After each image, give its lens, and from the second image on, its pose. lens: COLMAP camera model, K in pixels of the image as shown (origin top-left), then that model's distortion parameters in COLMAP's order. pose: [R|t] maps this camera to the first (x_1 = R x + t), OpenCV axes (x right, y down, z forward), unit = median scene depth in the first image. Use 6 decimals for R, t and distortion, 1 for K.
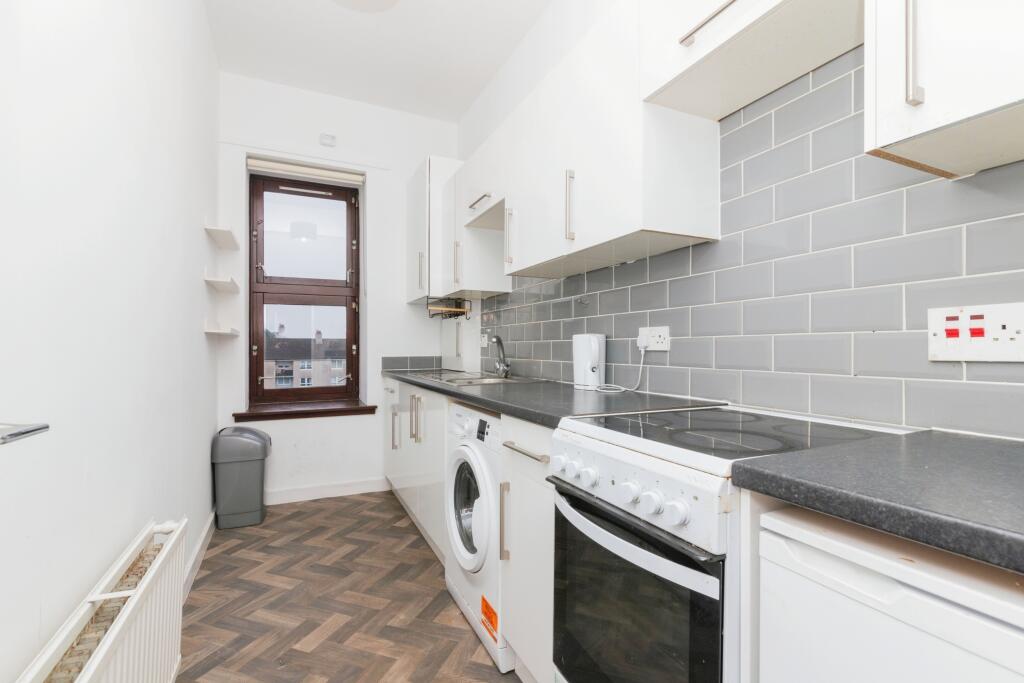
lens RADIAL K [[464.9, 0, 509.6], [0, 464.9, 337.2], [0, 0, 1]] dist [0.000630, 0.000230]
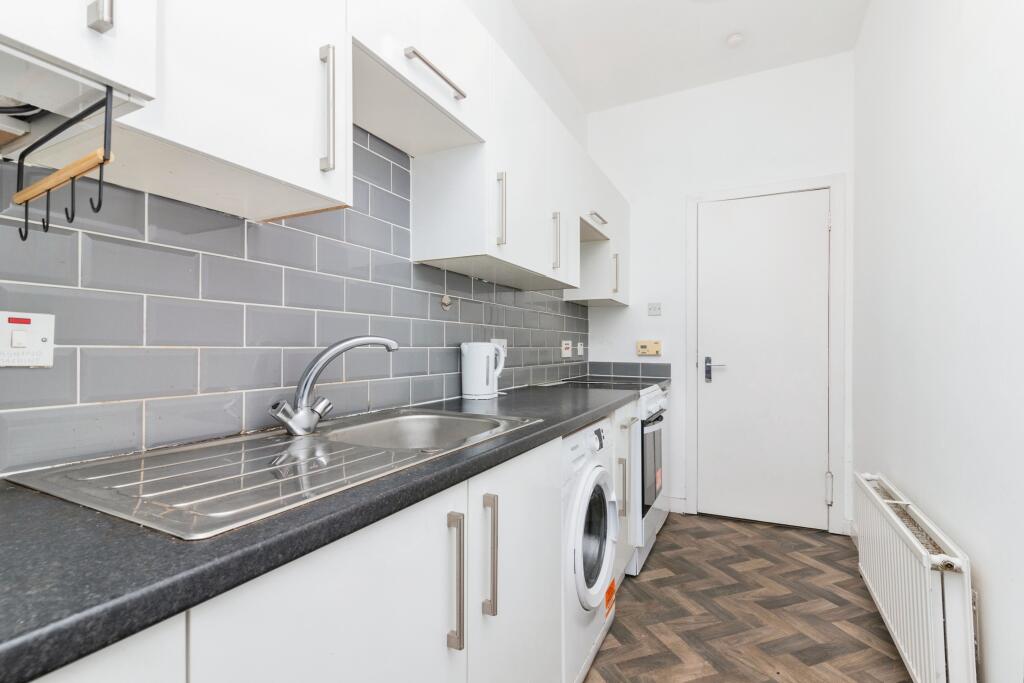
lens RADIAL K [[464.9, 0, 508.3], [0, 464.9, 349.7], [0, 0, 1]] dist [0.000630, 0.000230]
pose [[-0.611386, -0.004668, 0.791319, -0.787307], [-0.012918, 0.999908, -0.004083, 0.014198], [-0.791227, -0.012718, -0.611390, 1.905616]]
